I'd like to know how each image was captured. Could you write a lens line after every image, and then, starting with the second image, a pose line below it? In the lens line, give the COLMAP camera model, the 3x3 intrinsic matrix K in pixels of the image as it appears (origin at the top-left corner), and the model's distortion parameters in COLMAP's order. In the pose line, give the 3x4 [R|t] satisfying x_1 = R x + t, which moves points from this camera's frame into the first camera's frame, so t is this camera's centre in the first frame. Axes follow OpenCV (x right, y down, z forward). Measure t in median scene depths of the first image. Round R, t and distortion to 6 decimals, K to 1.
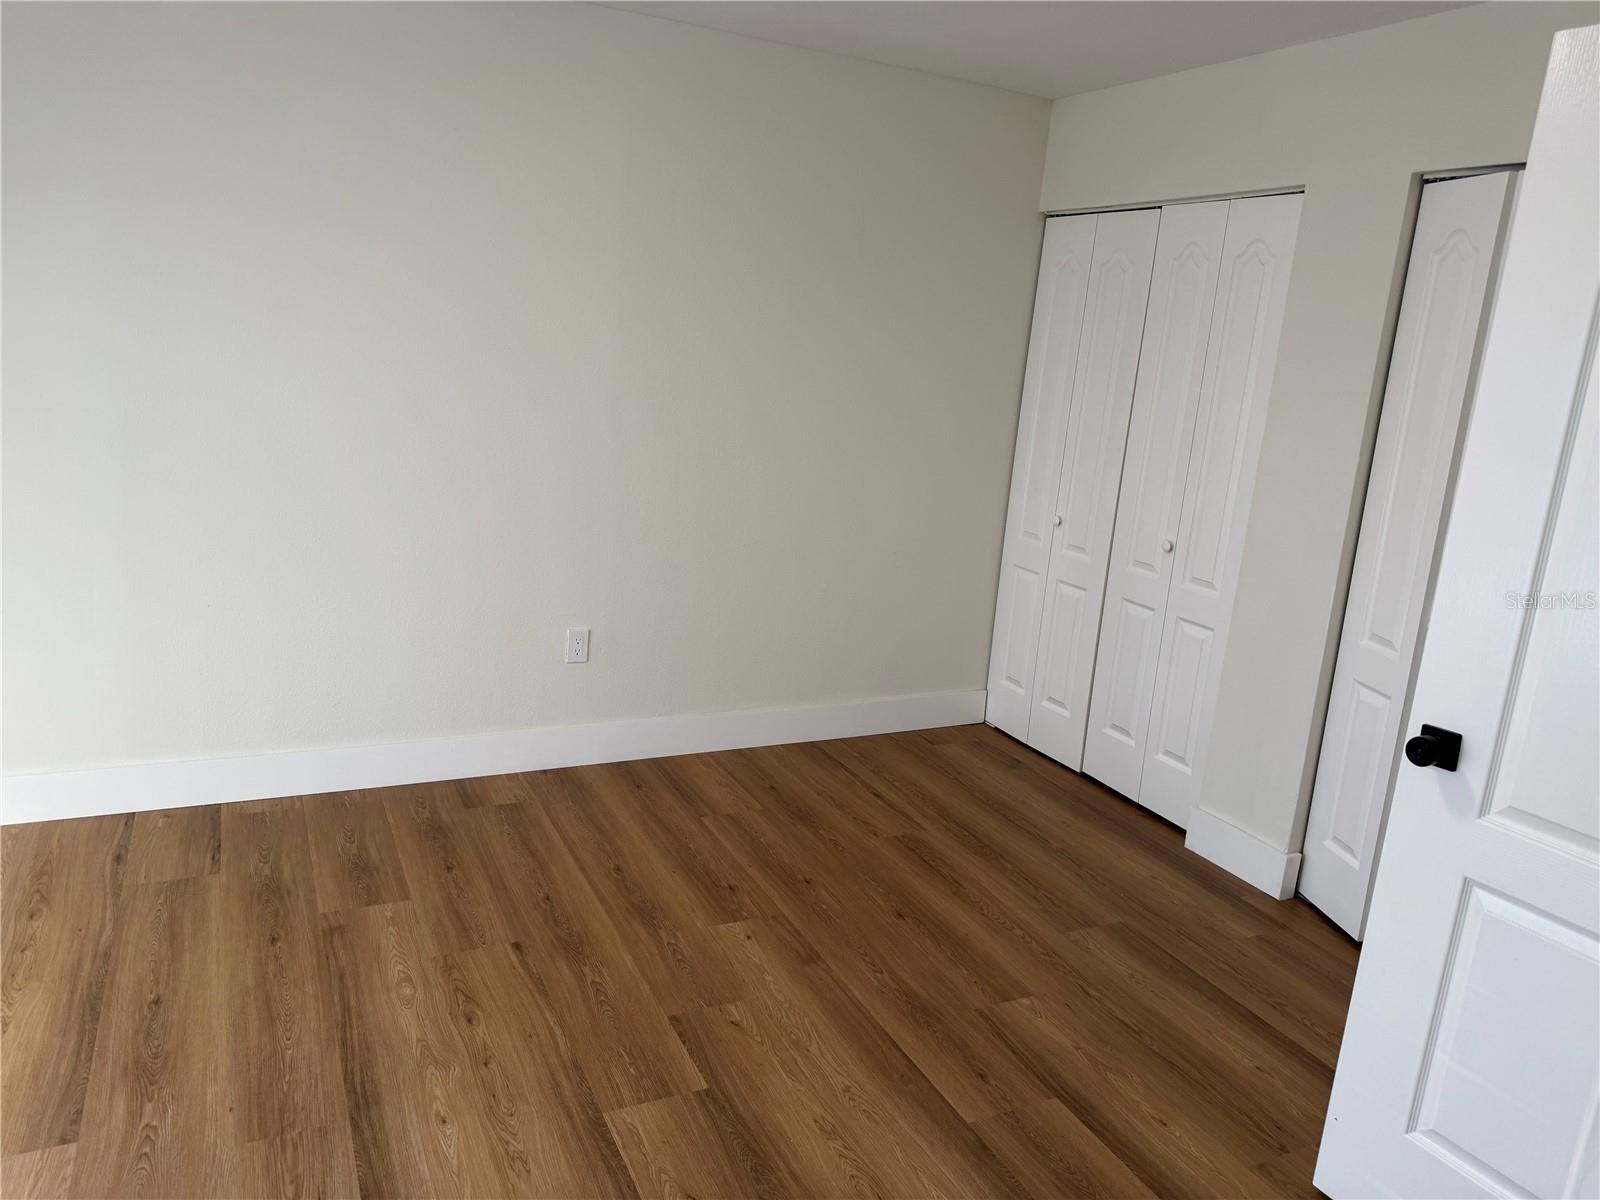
lens RADIAL K [[1148.3, 0, 825.3], [0, 1148.3, 602.8], [0, 0, 1]] dist [0.033164, -0.049562]
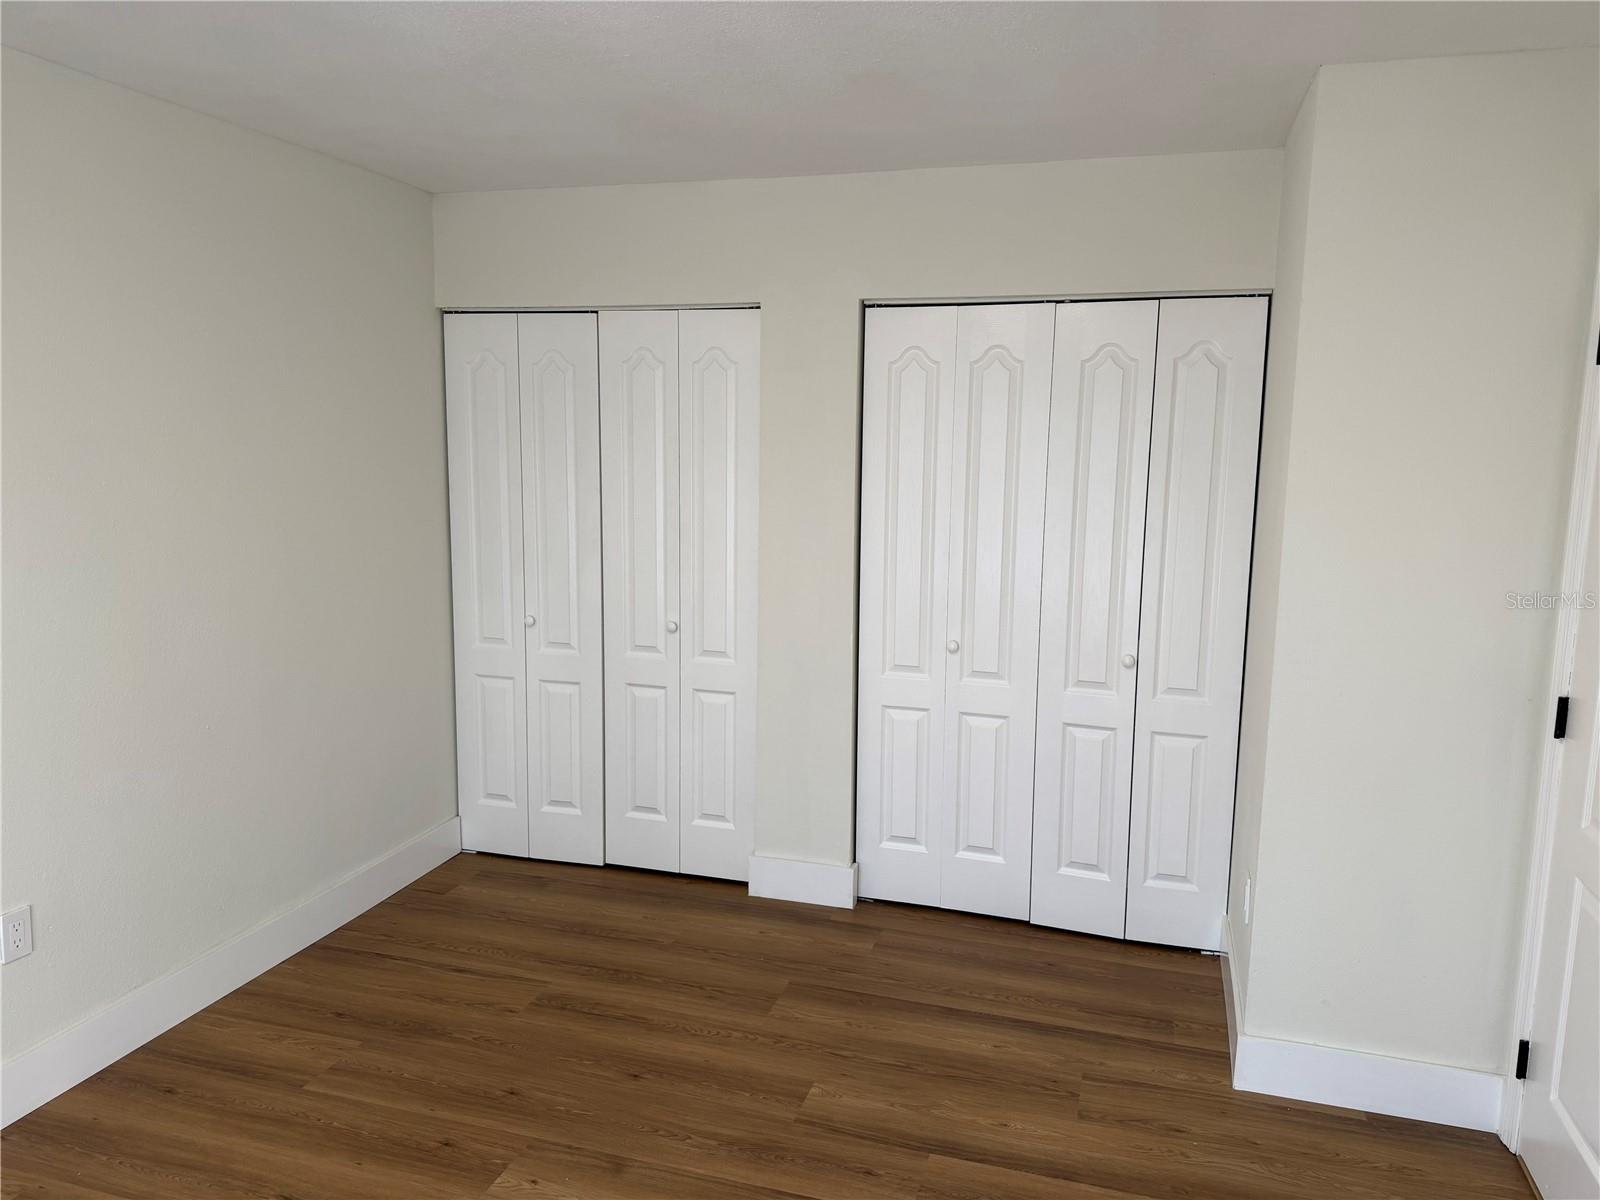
lens RADIAL K [[1148.3, 0, 848.9], [0, 1148.3, 561.1], [0, 0, 1]] dist [0.033164, -0.049562]
pose [[0.677924, -0.158568, 0.717827, -0.421478], [0.203363, 0.978805, 0.024160, -0.123737], [-0.706444, 0.129601, 0.695802, 0.172790]]
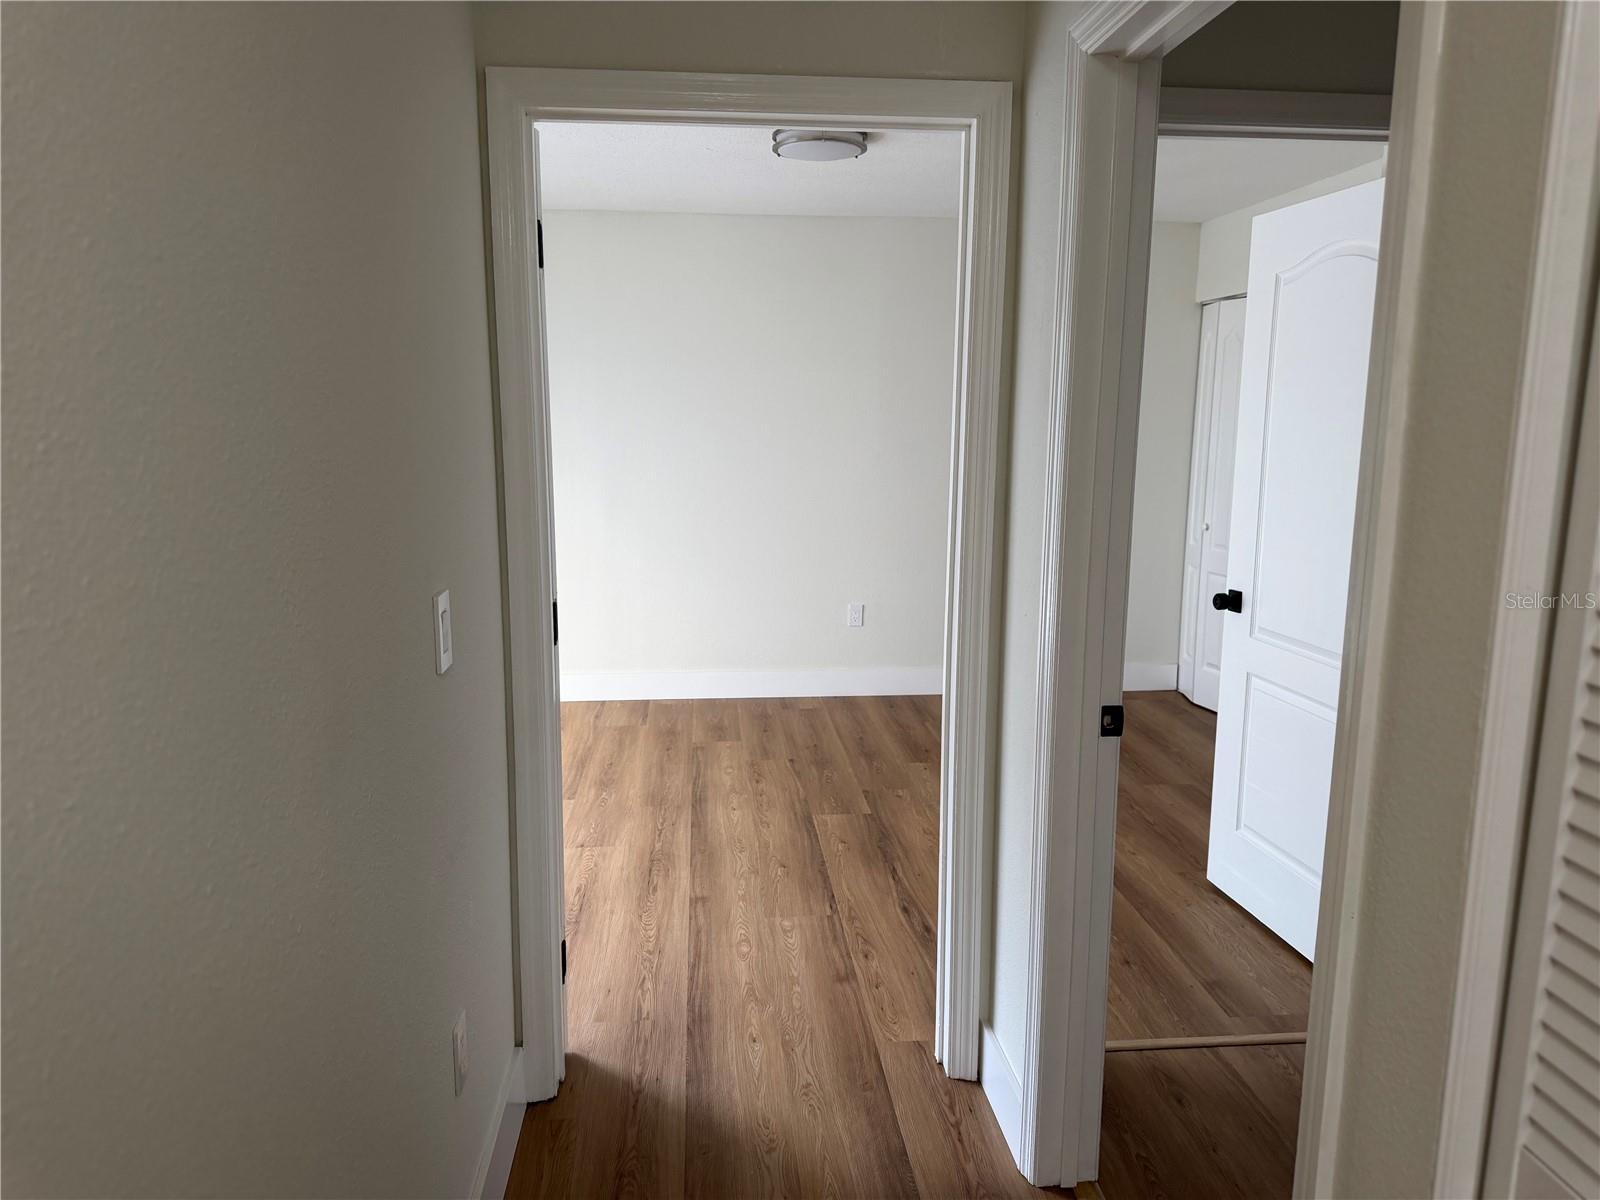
lens RADIAL K [[1148.3, 0, 816.1], [0, 1148.3, 594.6], [0, 0, 1]] dist [0.033164, -0.049562]
pose [[0.931723, -0.019456, -0.362647, 0.359063], [-0.012114, 0.996343, -0.084578, 0.171120], [0.362967, 0.083196, 0.928081, -0.555963]]
